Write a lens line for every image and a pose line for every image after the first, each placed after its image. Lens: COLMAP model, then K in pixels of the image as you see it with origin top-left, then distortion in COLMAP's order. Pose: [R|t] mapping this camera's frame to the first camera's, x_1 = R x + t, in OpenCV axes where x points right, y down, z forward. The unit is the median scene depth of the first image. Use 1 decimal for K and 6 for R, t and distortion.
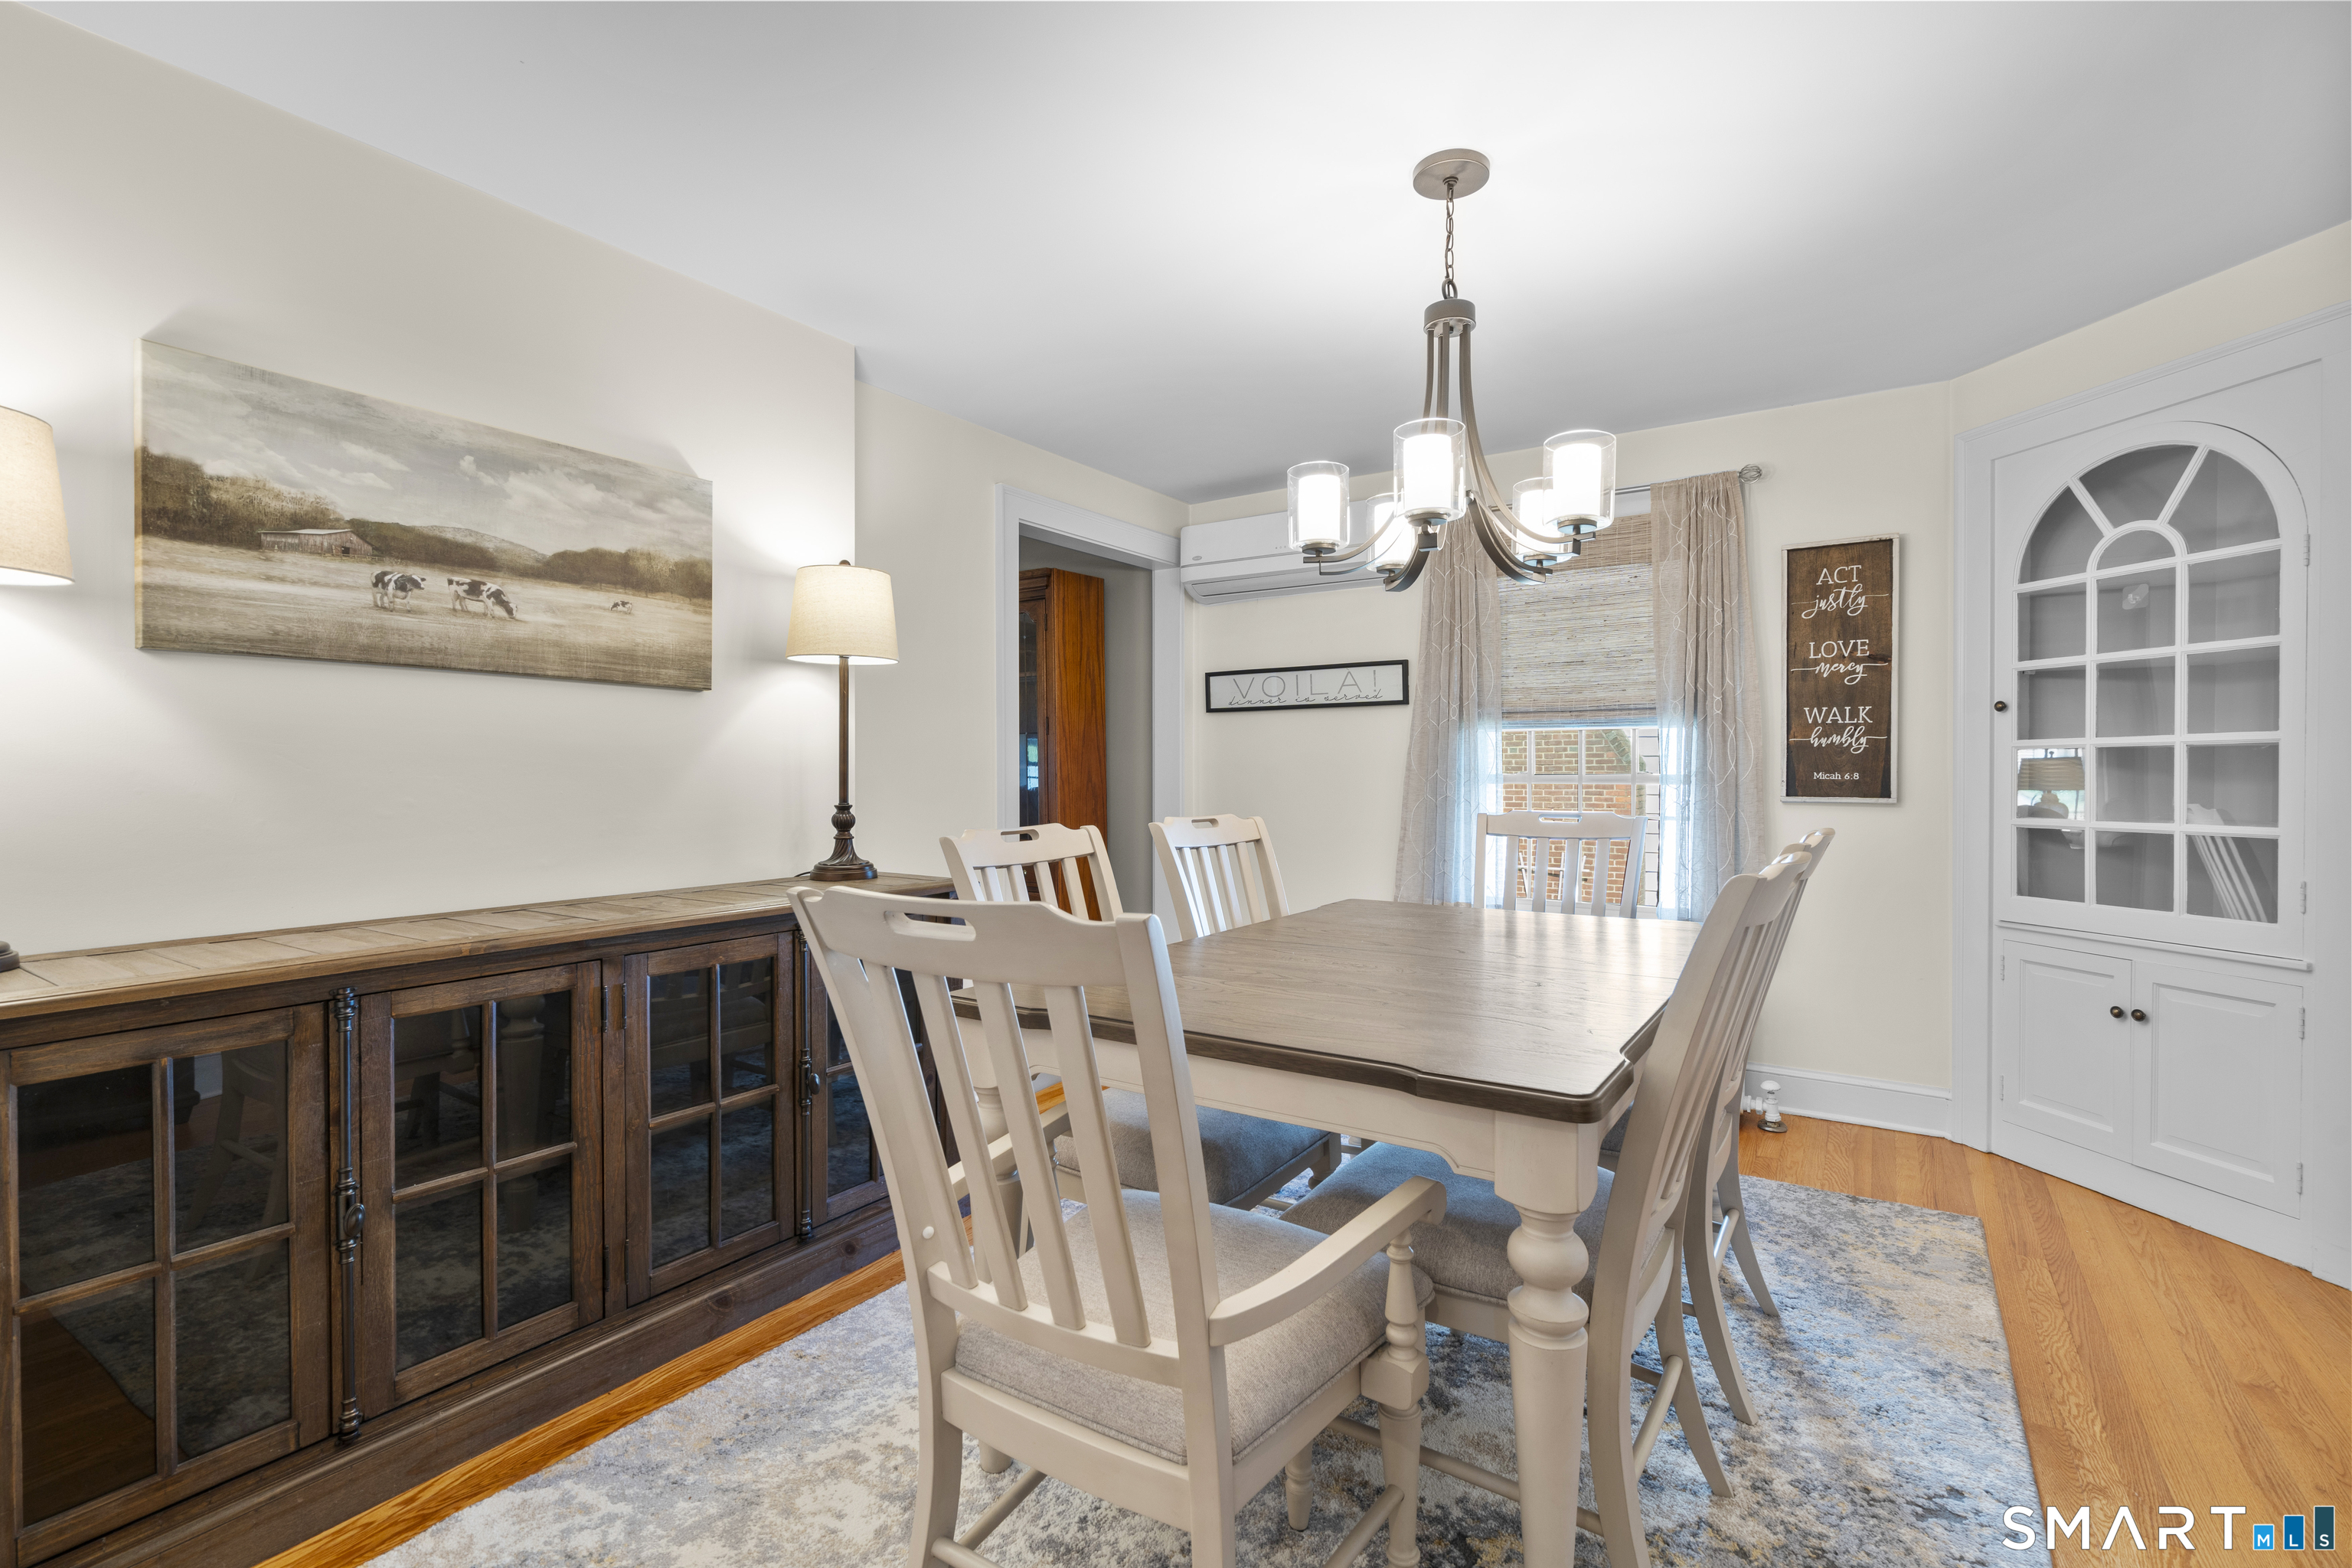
lens RADIAL K [[1086.7, 0, 1185.2], [0, 1086.7, 782.0], [0, 0, 1]] dist [0.001686, 0.001105]
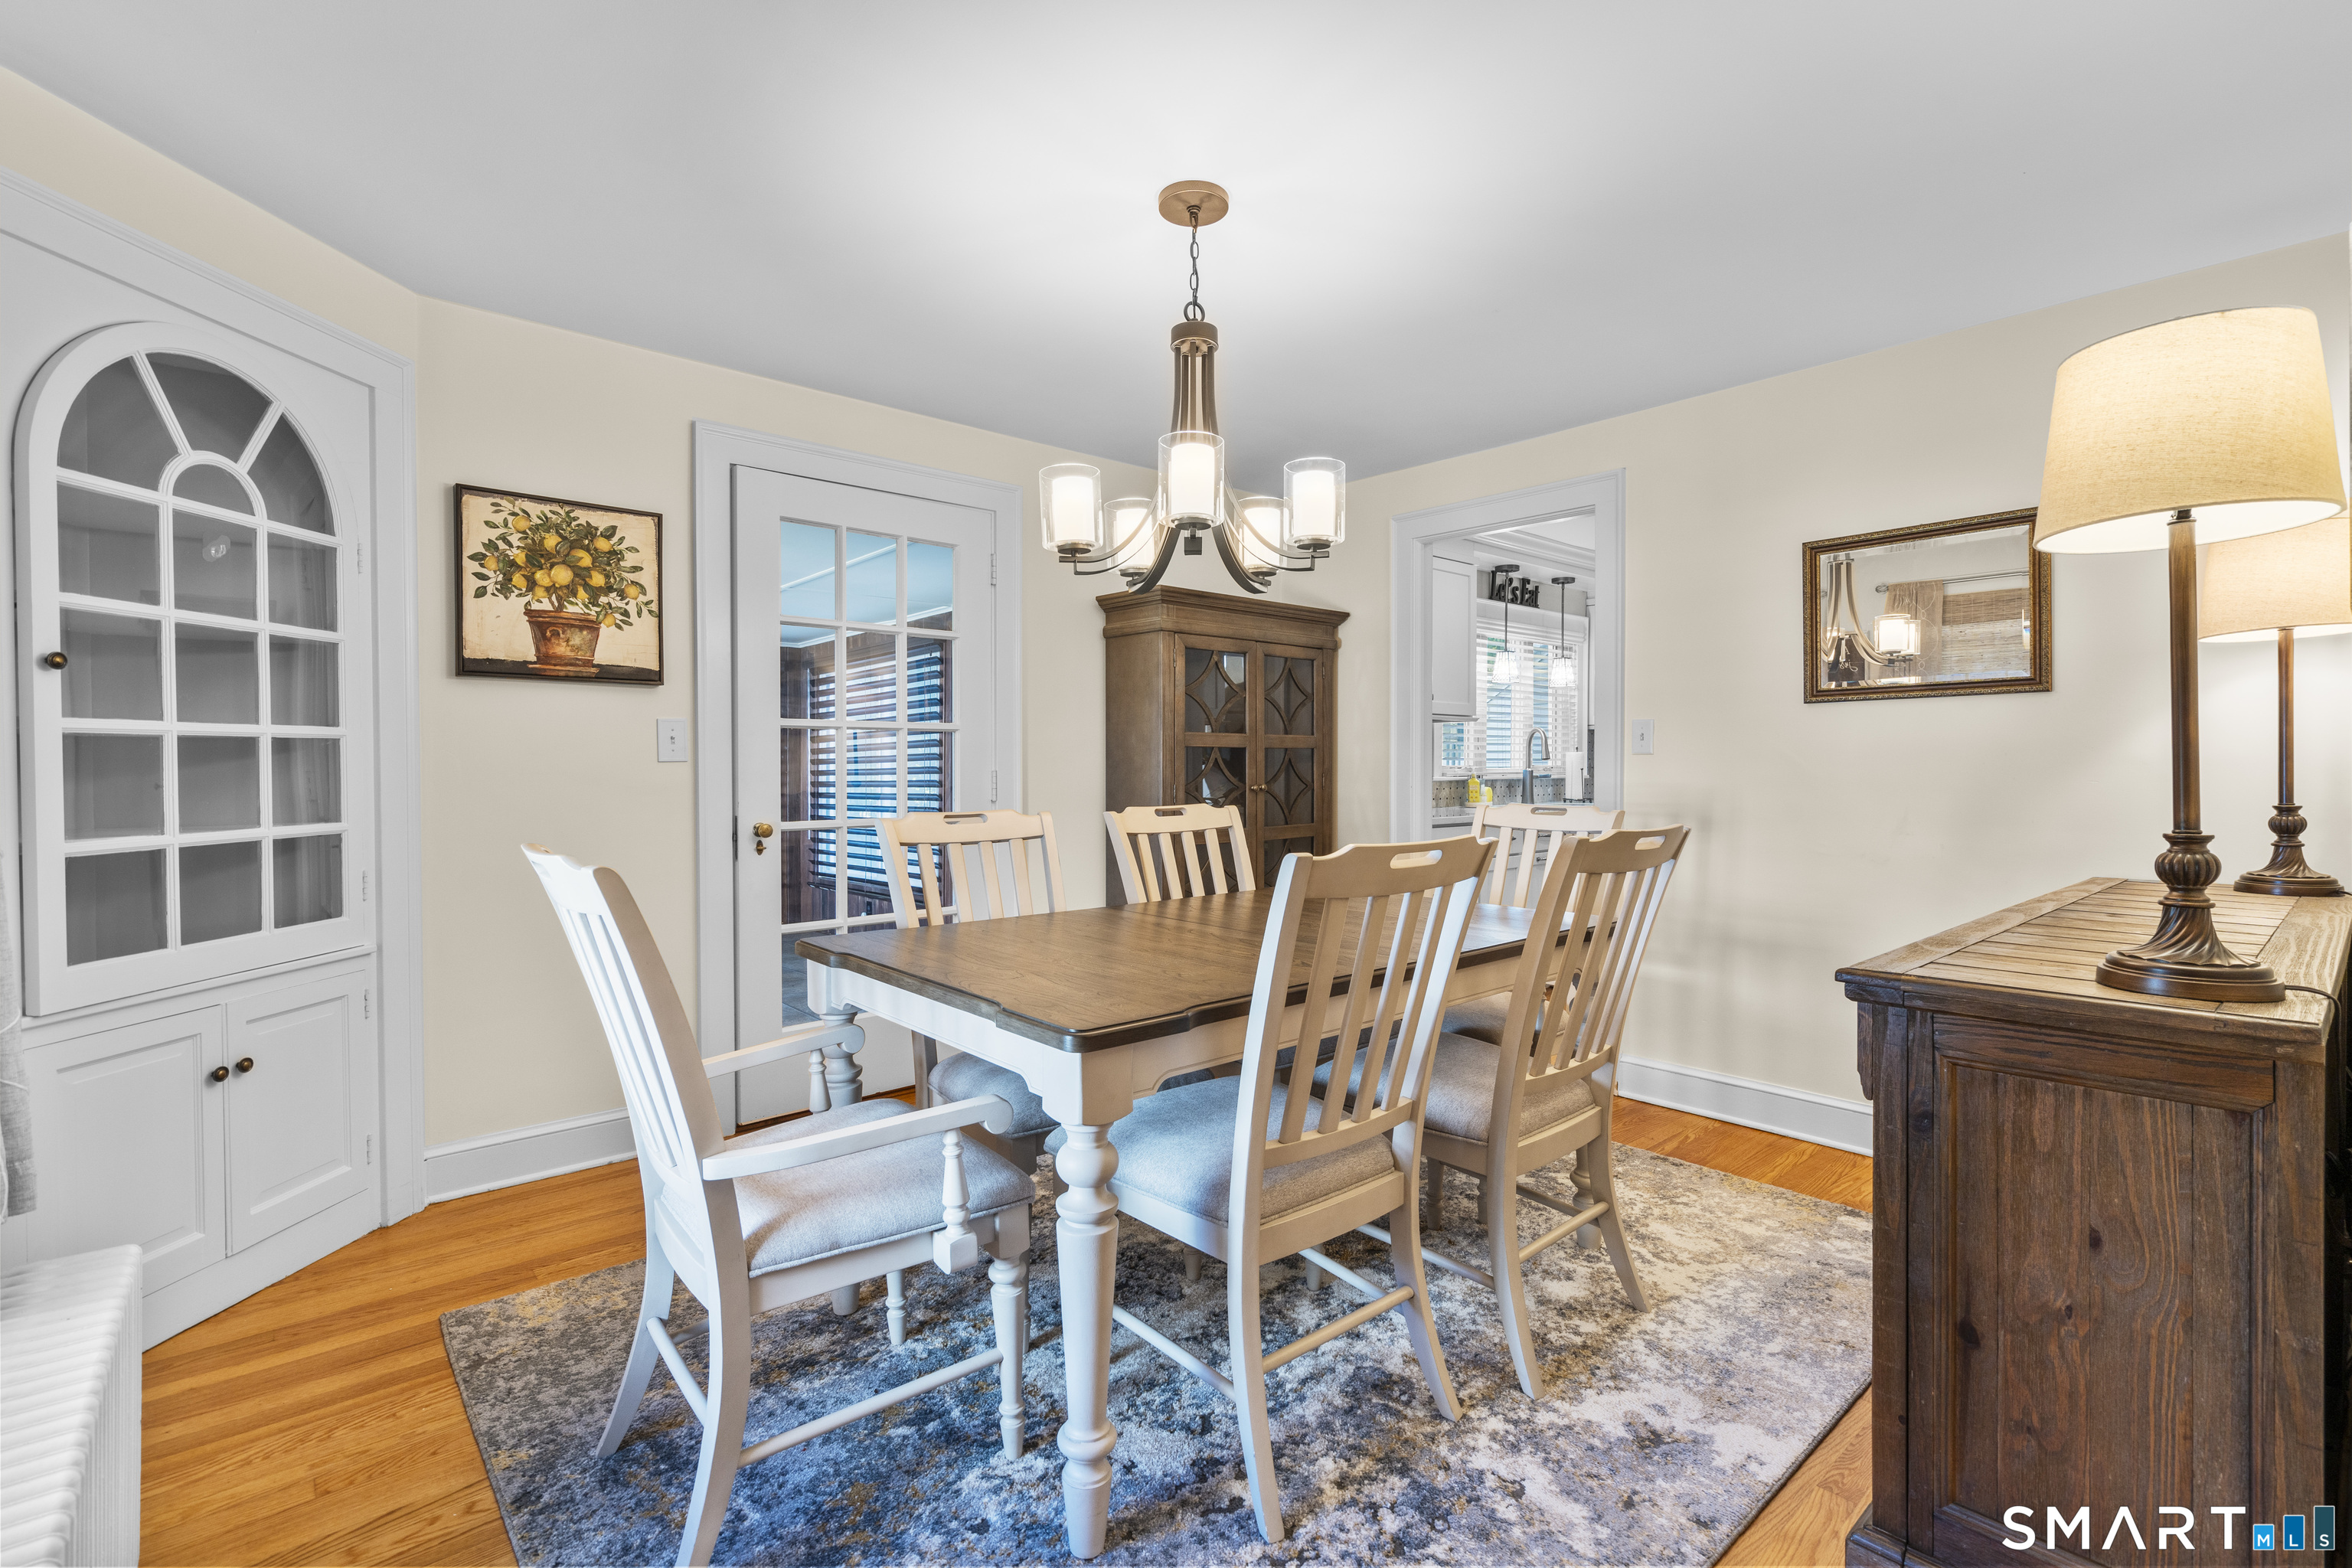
lens RADIAL K [[1084.9, 0, 1221.2], [0, 1084.9, 778.4], [0, 0, 1]] dist [-0.004924, -0.000494]
pose [[-0.966497, 0.000956, 0.256675, -0.042605], [0.007752, 0.999646, 0.025465, -0.016263], [-0.256560, 0.026602, -0.966162, 1.590402]]
